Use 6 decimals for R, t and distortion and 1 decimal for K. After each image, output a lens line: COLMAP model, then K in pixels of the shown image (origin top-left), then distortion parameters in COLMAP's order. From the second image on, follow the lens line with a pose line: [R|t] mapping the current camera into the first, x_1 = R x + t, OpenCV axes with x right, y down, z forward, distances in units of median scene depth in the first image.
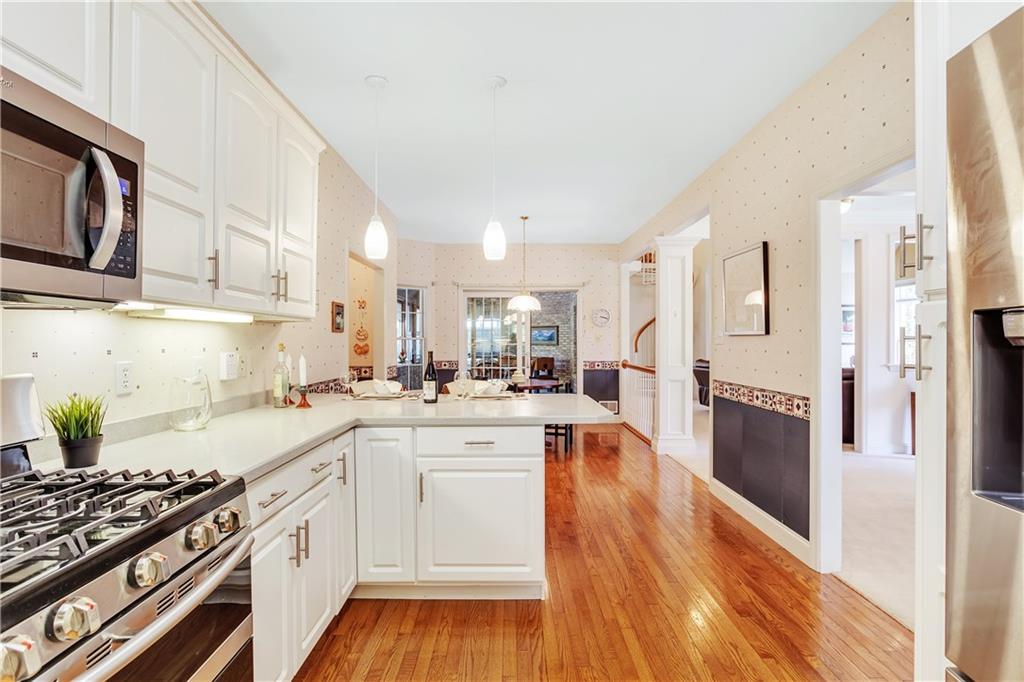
lens RADIAL K [[504.9, 0, 511.5], [0, 504.9, 340.1], [0, 0, 1]] dist [0.002558, 0.000821]
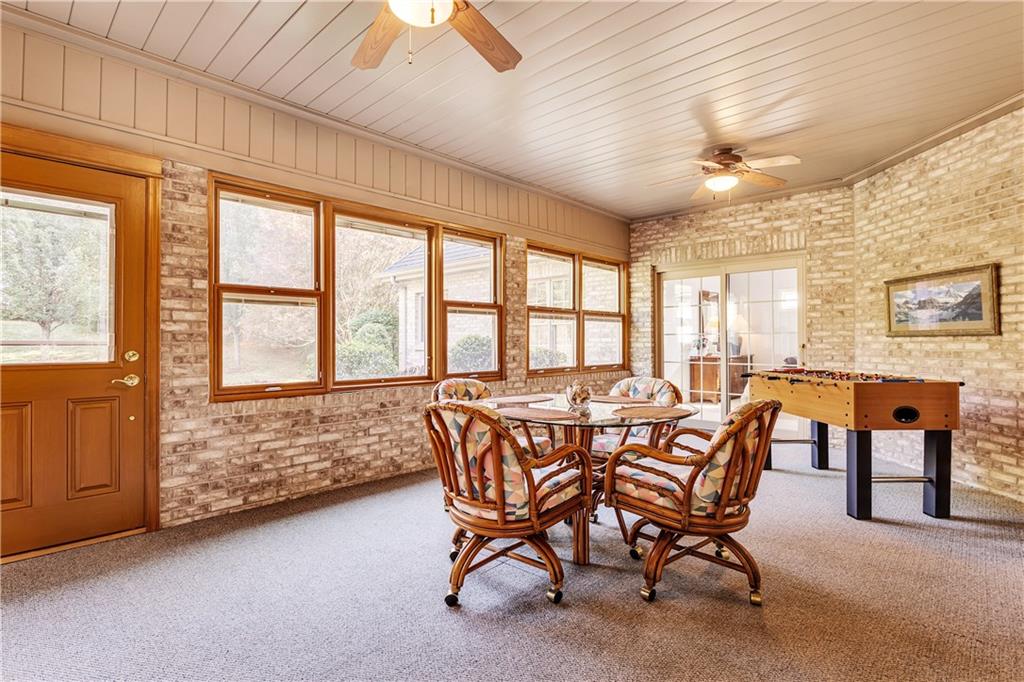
lens RADIAL K [[504.9, 0, 515.0], [0, 504.9, 342.2], [0, 0, 1]] dist [0.002558, 0.000821]
pose [[0.729819, -0.004275, -0.683627, 0.154557], [0.006043, 0.999982, 0.000198, 0.022332], [0.683614, -0.004275, 0.729831, 1.087632]]
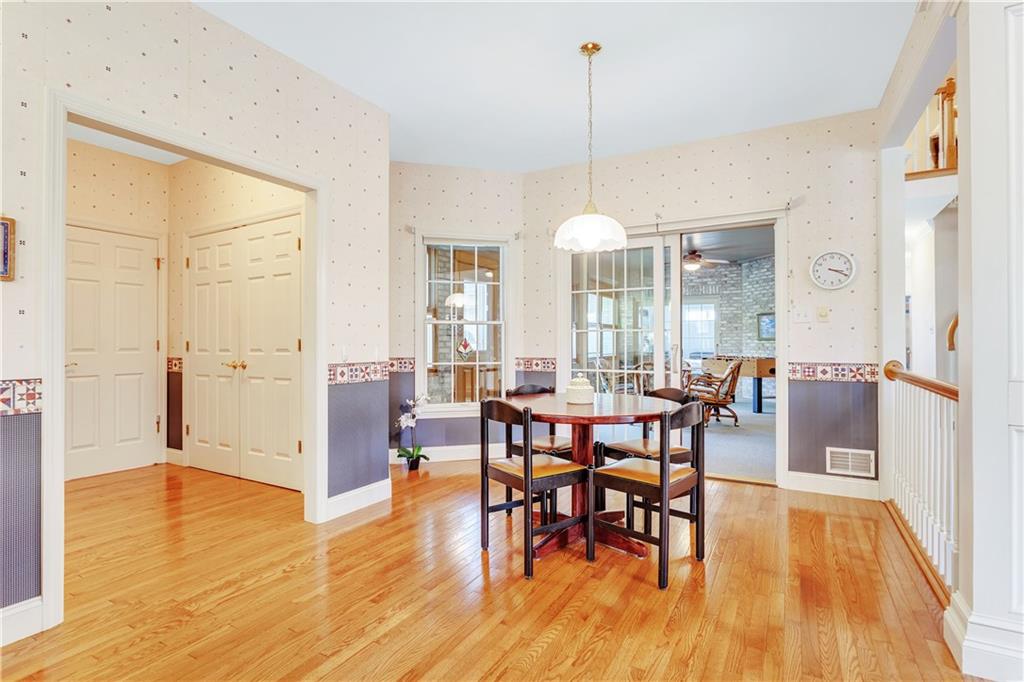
lens RADIAL K [[504.9, 0, 513.7], [0, 504.9, 338.5], [0, 0, 1]] dist [0.002558, 0.000821]
pose [[0.873517, -0.004168, -0.486776, 0.147857], [0.001186, 0.999979, -0.006433, 0.021288], [0.486792, 0.005042, 0.873503, 0.440197]]
